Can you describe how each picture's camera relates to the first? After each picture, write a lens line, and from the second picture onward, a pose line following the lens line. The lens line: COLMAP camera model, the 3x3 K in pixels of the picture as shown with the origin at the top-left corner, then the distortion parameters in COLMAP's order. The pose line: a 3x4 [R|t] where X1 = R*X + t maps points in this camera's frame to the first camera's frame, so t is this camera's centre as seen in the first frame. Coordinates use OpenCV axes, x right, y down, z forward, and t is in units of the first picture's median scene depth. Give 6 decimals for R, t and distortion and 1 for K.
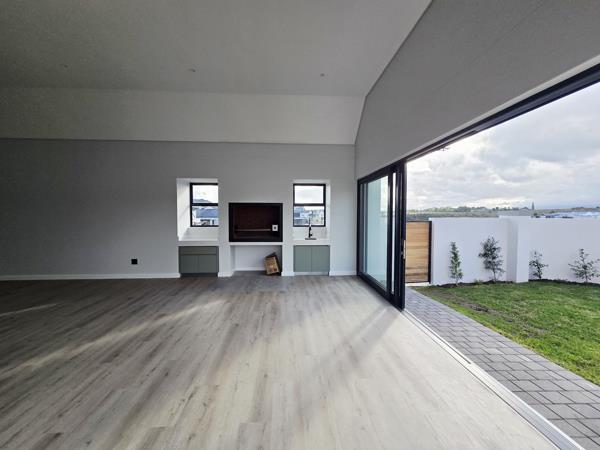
lens RADIAL K [[244.6, 0, 300.0], [0, 244.6, 225.0], [0, 0, 1]] dist [-0.001326, 0.000278]
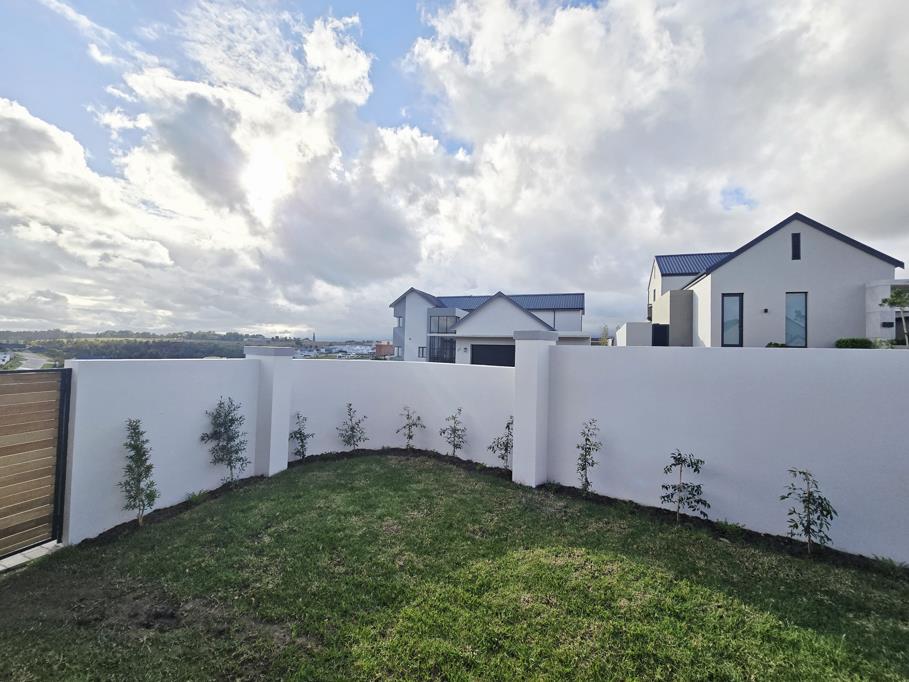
lens RADIAL K [[370.6, 0, 454.5], [0, 370.6, 341.0], [0, 0, 1]] dist [-0.001326, 0.000278]
pose [[0.432622, 0.041111, 0.900638, 0.290867], [0.004125, 0.998859, -0.047576, -0.028982], [-0.901566, 0.024297, 0.431959, 0.242920]]
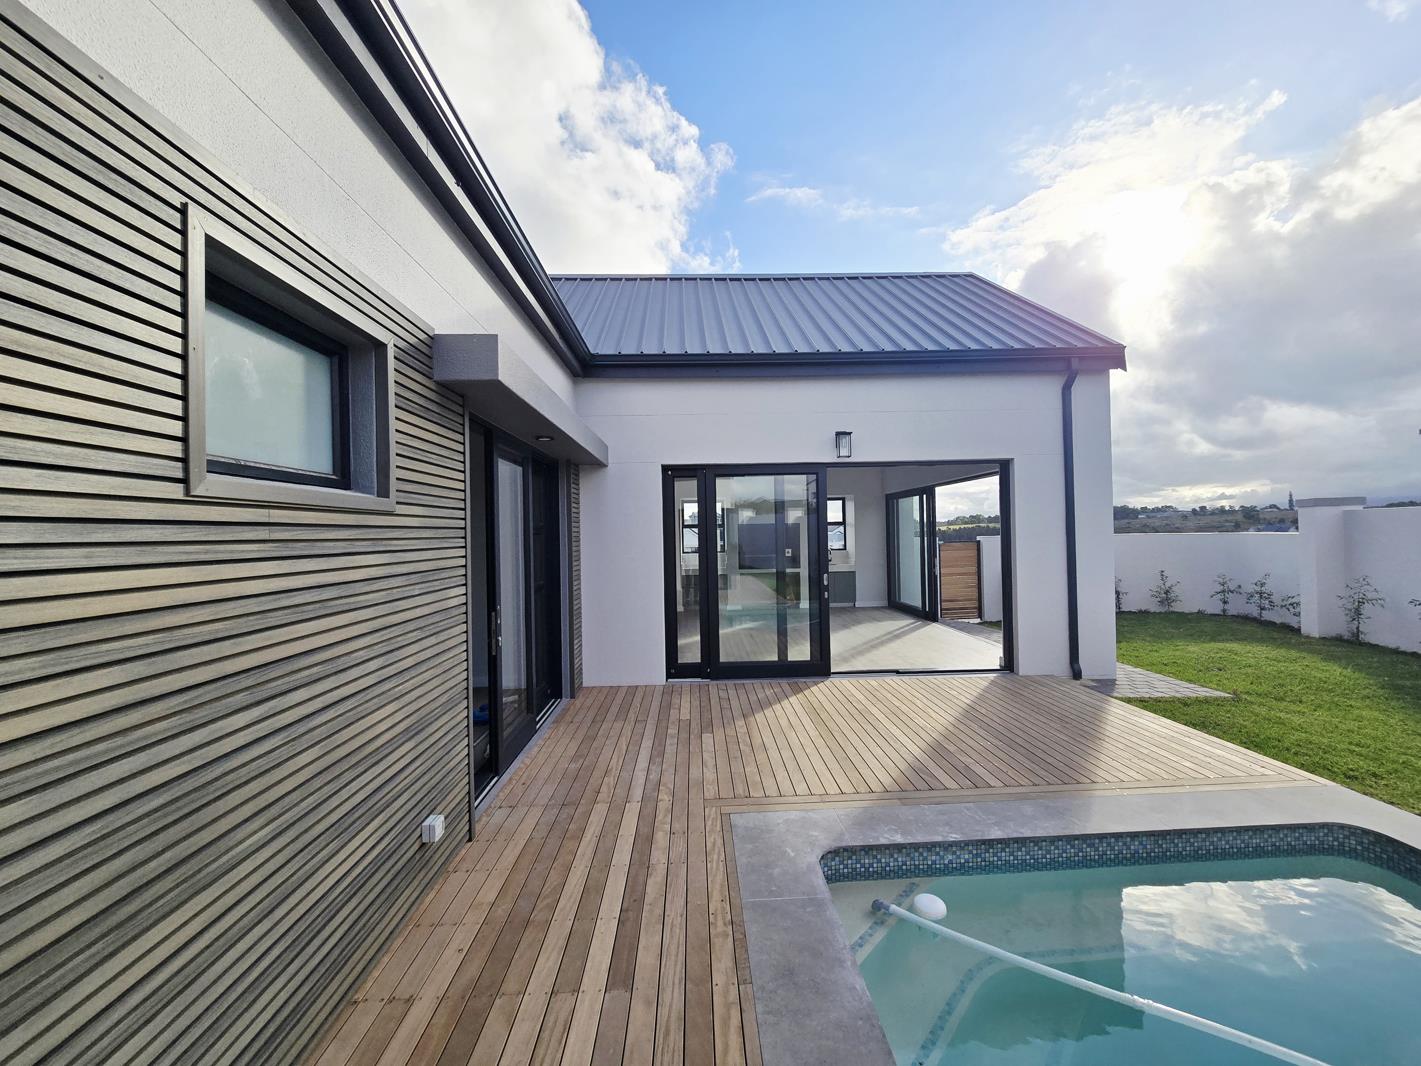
lens RADIAL K [[579.4, 0, 710.5], [0, 579.4, 533.0], [0, 0, 1]] dist [-0.001326, 0.000278]
pose [[0.999010, -0.019964, -0.039755, -0.275598], [0.018265, 0.998923, -0.042646, 0.023870], [0.040564, 0.041877, 0.998299, -0.957360]]
